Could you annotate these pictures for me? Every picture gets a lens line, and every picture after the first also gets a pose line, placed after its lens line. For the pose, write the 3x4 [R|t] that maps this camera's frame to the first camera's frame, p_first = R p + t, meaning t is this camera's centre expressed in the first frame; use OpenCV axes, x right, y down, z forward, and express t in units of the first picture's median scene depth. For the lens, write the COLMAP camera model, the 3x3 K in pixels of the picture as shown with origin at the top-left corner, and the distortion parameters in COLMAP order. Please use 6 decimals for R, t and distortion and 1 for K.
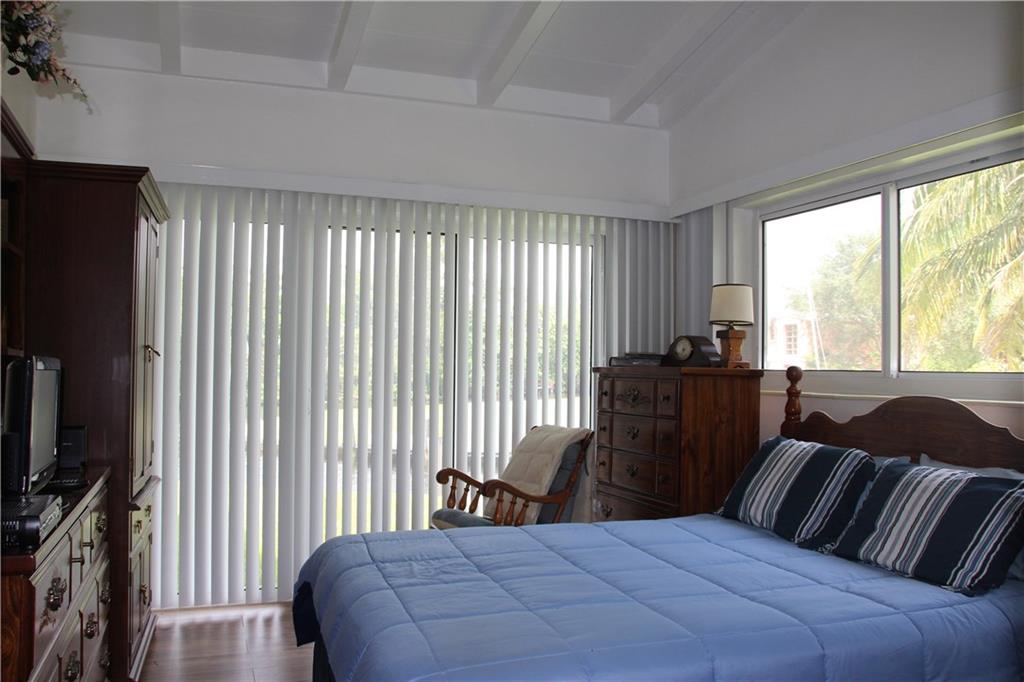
lens RADIAL K [[856.9, 0, 512.0], [0, 856.9, 341.0], [0, 0, 1]] dist [-0.124483, 0.139029]
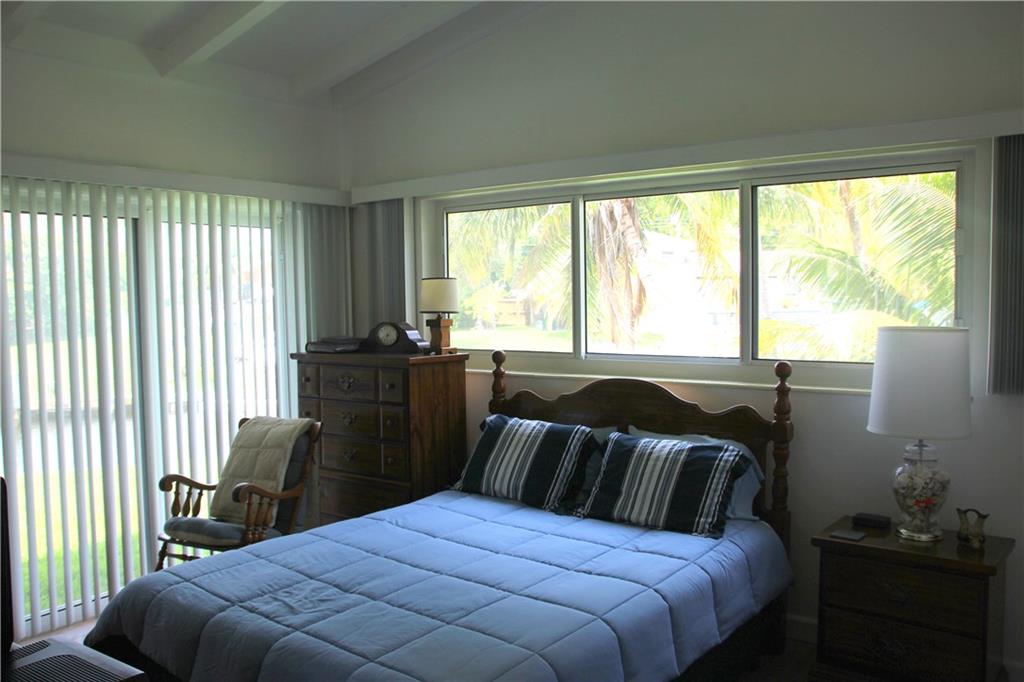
lens RADIAL K [[843.5, 0, 512.0], [0, 843.5, 341.0], [0, 0, 1]] dist [-0.084178, 0.006524]
pose [[0.838701, -0.050992, 0.542200, -0.269232], [0.006612, 0.996487, 0.083488, -0.078477], [-0.544552, -0.066437, 0.836091, 0.038194]]
